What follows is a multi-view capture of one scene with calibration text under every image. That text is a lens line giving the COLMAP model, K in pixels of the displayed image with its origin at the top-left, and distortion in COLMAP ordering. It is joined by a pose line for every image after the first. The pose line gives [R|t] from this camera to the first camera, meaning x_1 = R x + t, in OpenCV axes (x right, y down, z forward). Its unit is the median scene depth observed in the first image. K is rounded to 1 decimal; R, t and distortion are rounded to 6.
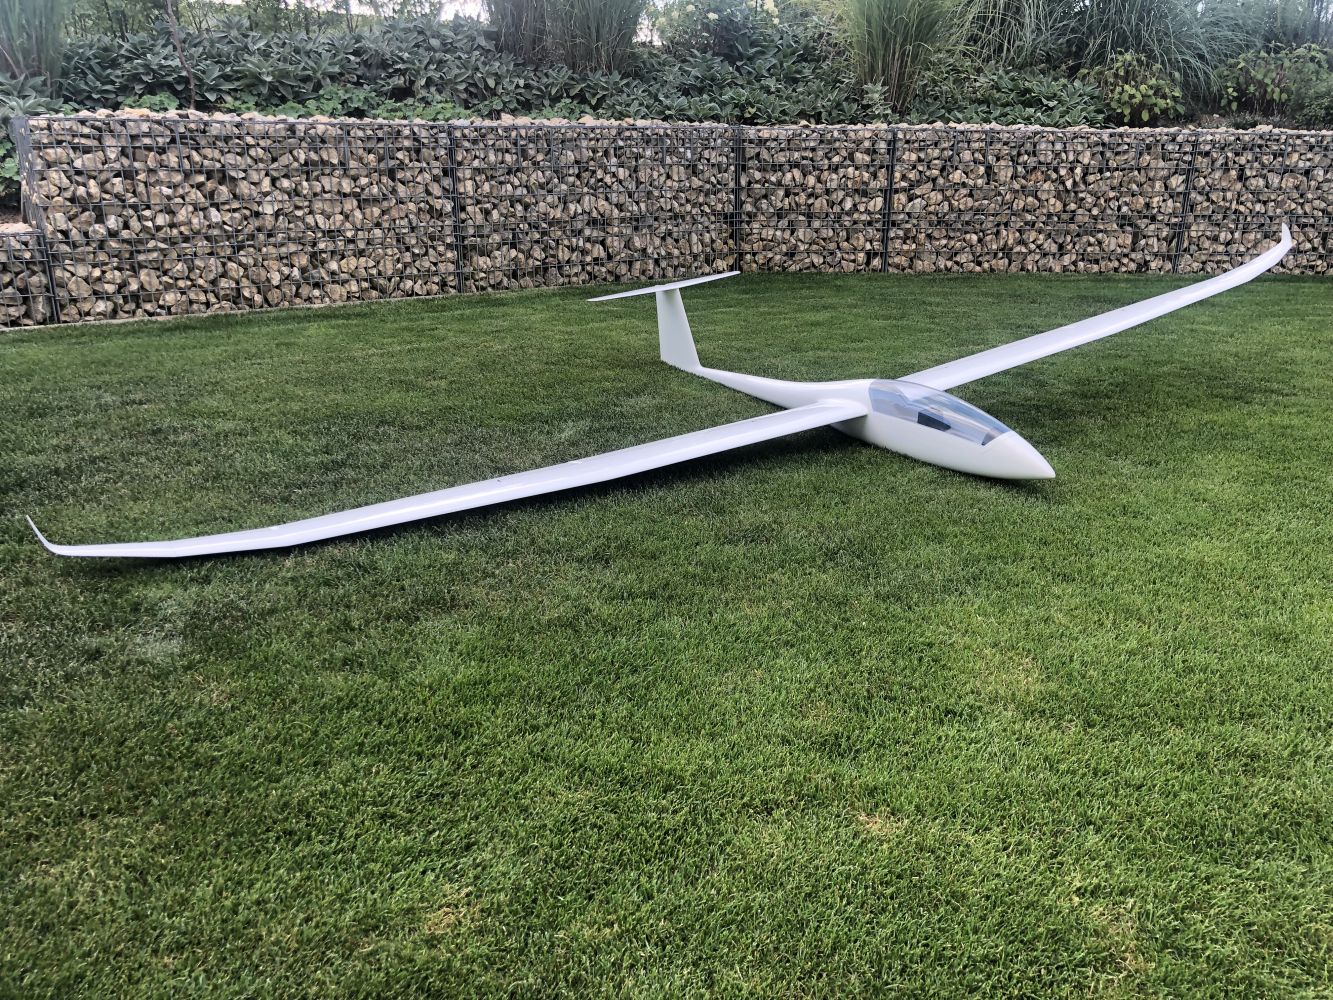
lens RADIAL K [[1094.8, 0, 666.9], [0, 1094.8, 491.8], [0, 0, 1]] dist [0.003596, 0.012738]
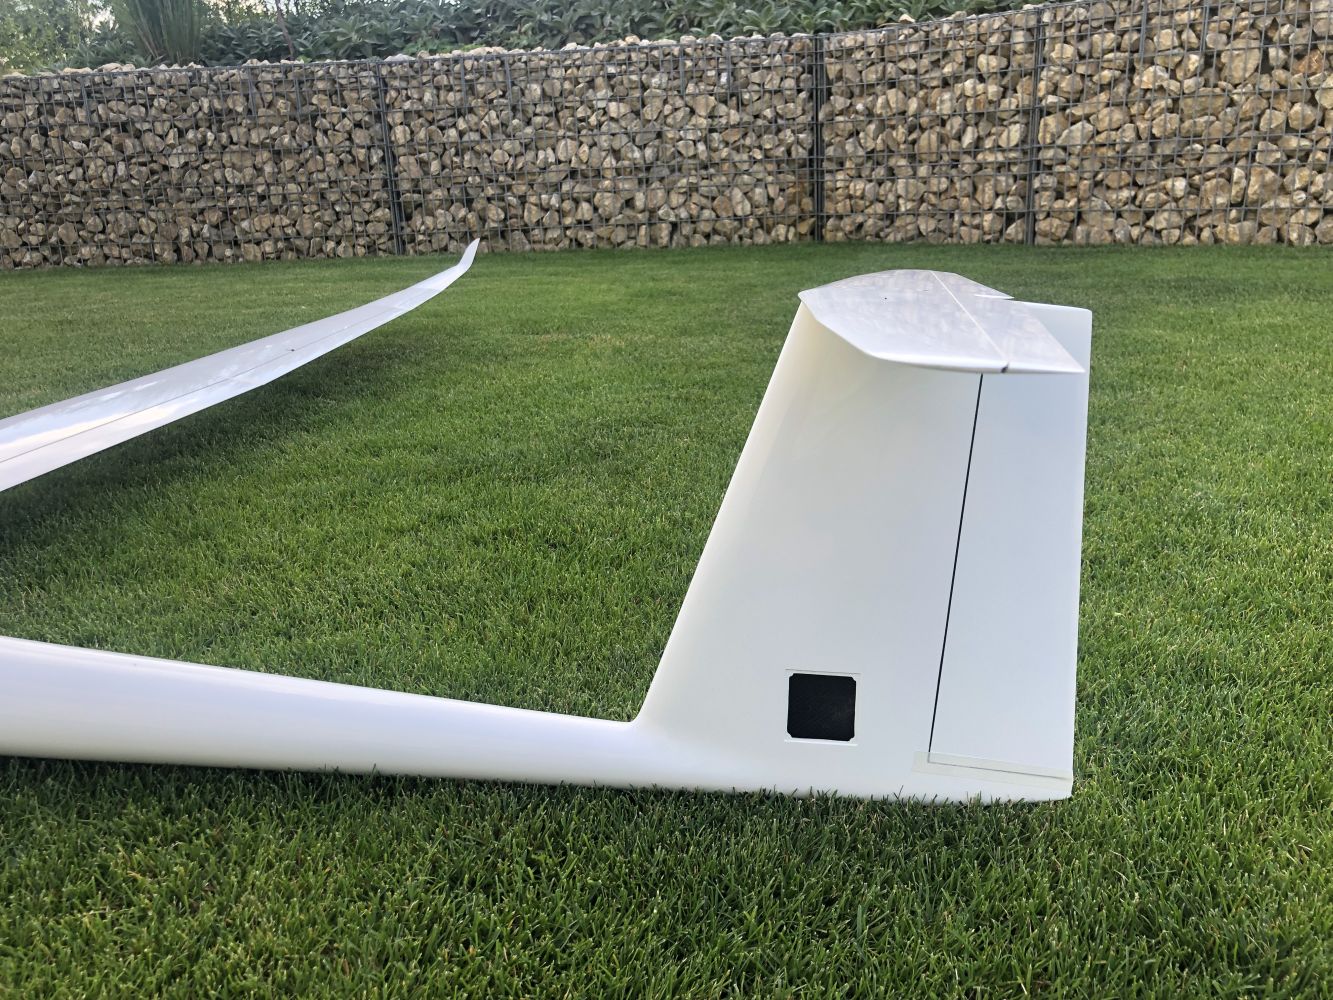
lens RADIAL K [[1094.8, 0, 680.1], [0, 1094.8, 489.9], [0, 0, 1]] dist [0.003596, 0.012738]
pose [[0.765918, 0.140681, -0.627359, 0.551593], [-0.151529, 0.987778, 0.036506, -0.067174], [0.624827, 0.067103, 0.777874, 0.483443]]
